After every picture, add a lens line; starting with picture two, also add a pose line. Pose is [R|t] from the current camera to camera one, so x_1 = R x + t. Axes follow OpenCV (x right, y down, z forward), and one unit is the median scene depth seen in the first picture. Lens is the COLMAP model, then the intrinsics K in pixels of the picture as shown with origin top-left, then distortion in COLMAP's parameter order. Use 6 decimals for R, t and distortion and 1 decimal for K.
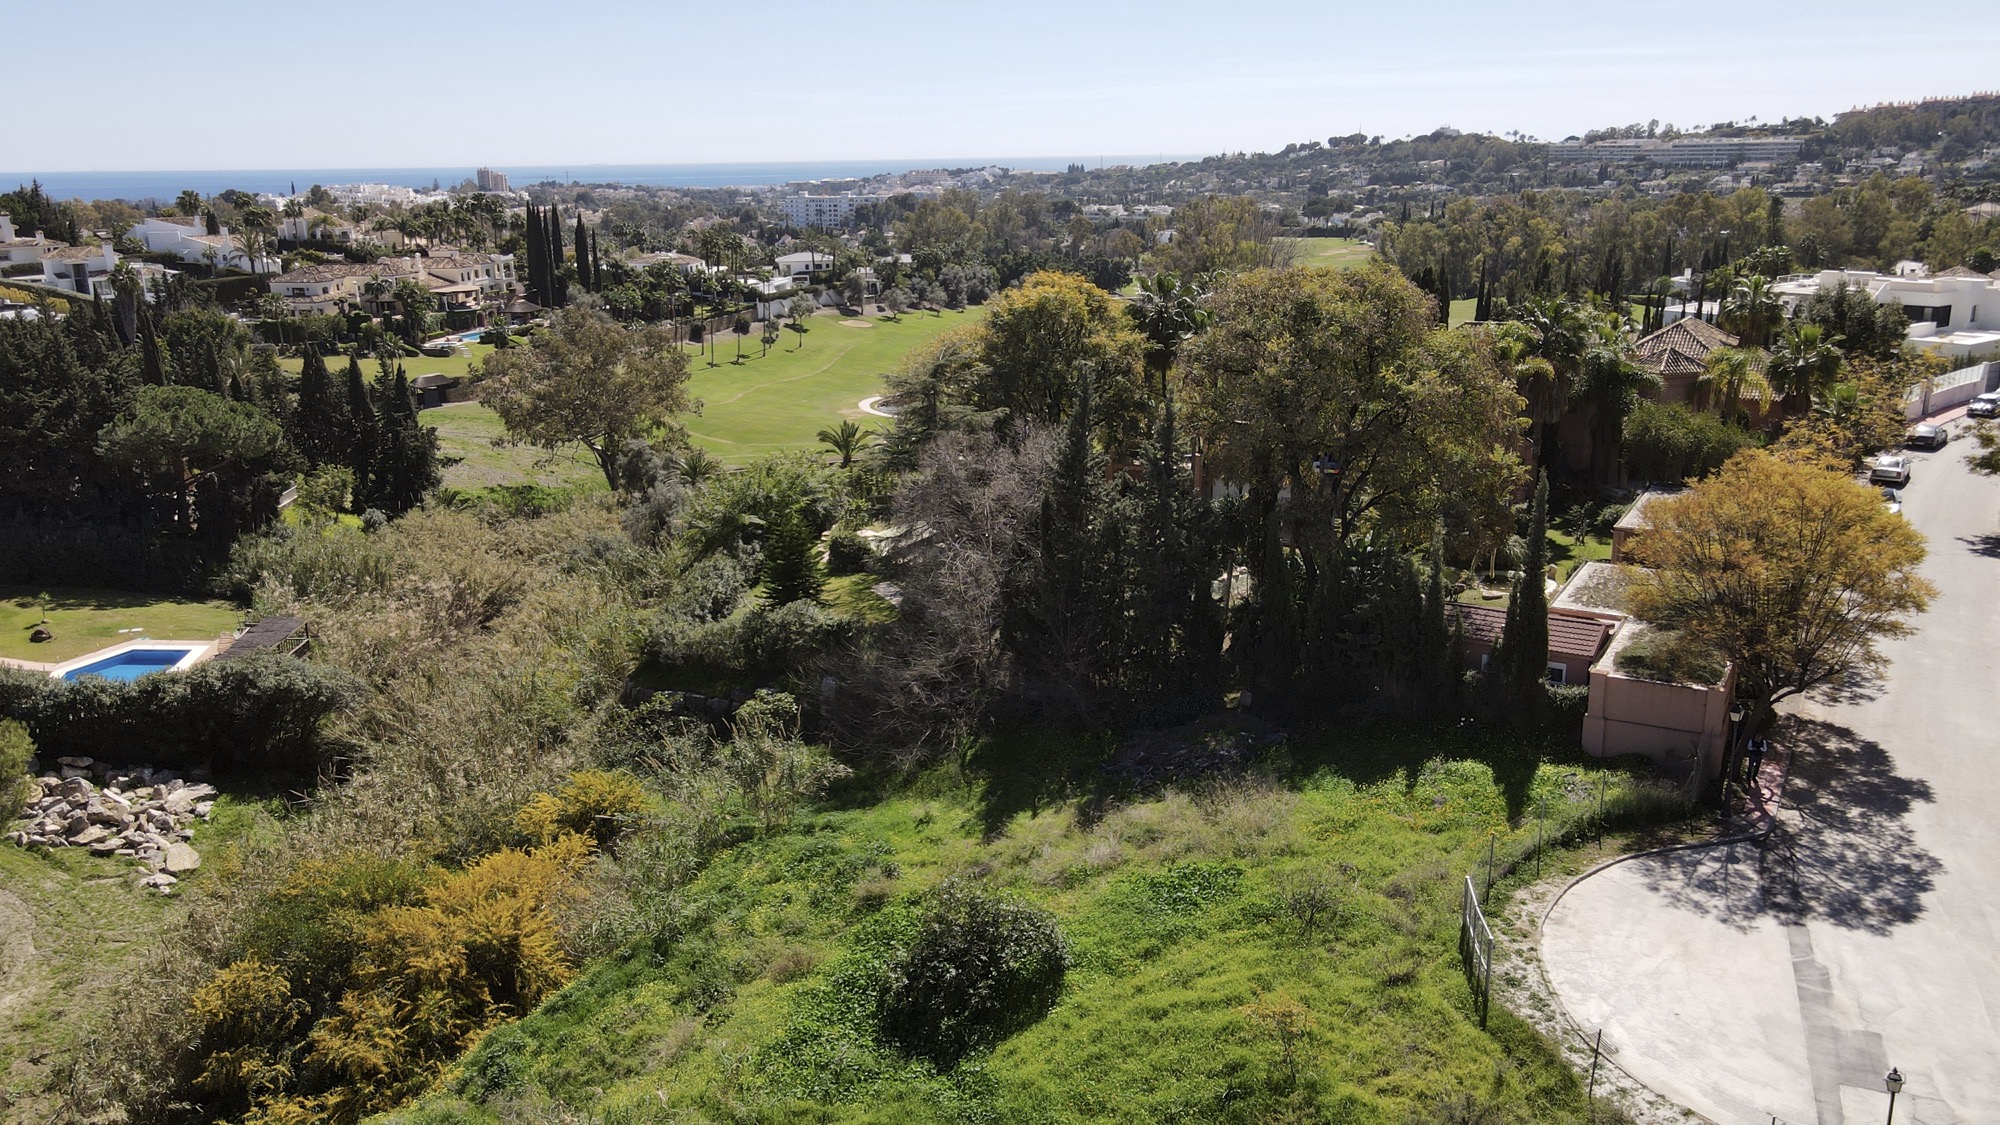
lens RADIAL K [[1472.9, 0, 978.5], [0, 1472.9, 556.0], [0, 0, 1]] dist [-0.004924, 0.021137]
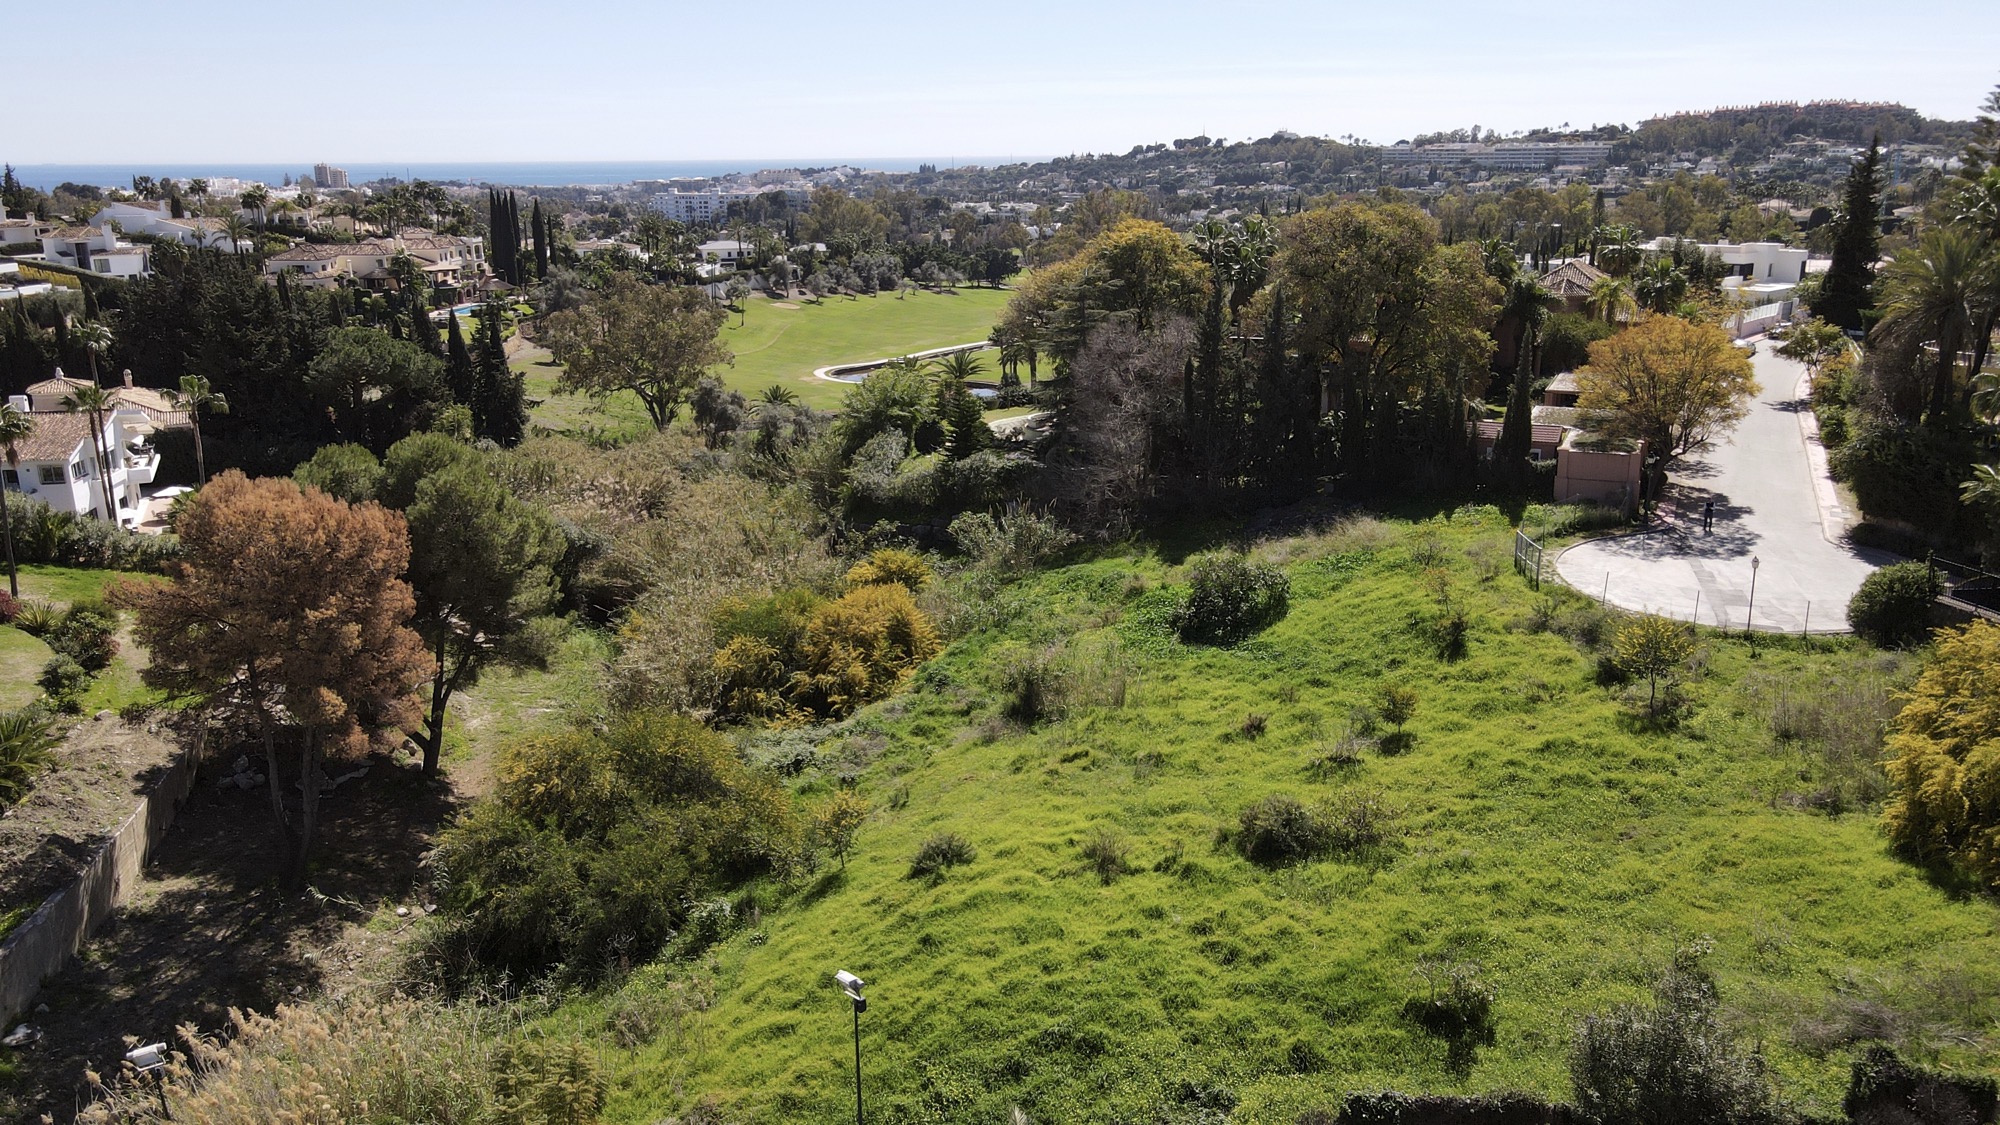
lens RADIAL K [[1472.9, 0, 974.7], [0, 1472.9, 562.1], [0, 0, 1]] dist [-0.004924, 0.021137]
pose [[0.994775, -0.021113, 0.099882, -0.060313], [0.020800, 0.999775, 0.004179, 0.028717], [-0.099948, -0.002079, 0.994991, -0.084810]]
